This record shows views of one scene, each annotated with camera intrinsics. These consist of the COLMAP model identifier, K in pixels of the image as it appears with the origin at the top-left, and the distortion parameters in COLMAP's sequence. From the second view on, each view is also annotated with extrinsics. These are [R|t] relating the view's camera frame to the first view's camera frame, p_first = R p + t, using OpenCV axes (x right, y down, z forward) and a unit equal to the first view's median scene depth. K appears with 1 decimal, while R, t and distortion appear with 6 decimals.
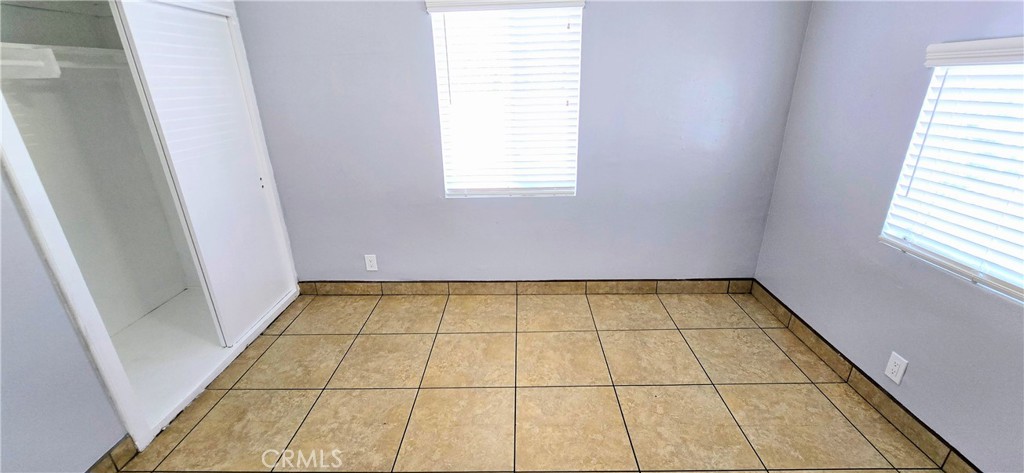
lens RADIAL K [[420.0, 0, 507.3], [0, 420.0, 238.3], [0, 0, 1]] dist [-0.006356, 0.001439]
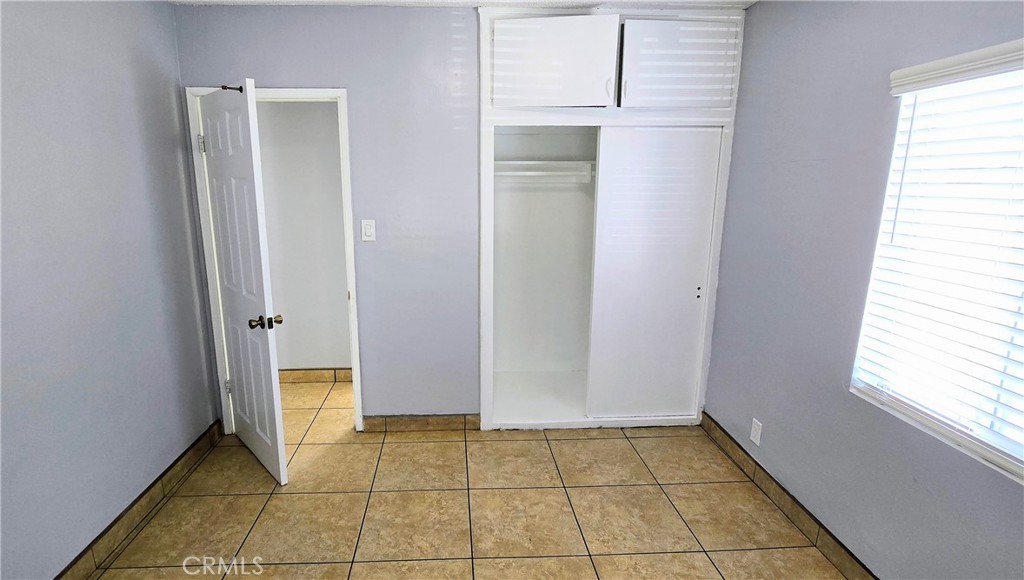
lens RADIAL K [[513.2, 0, 480.3], [0, 513.2, 295.2], [0, 0, 1]] dist [-0.002016, -0.002405]
pose [[0.073535, 0.242632, -0.967327, 0.510834], [-0.354379, 0.913008, 0.202068, -0.193949], [0.932206, 0.327942, 0.153122, 0.387286]]
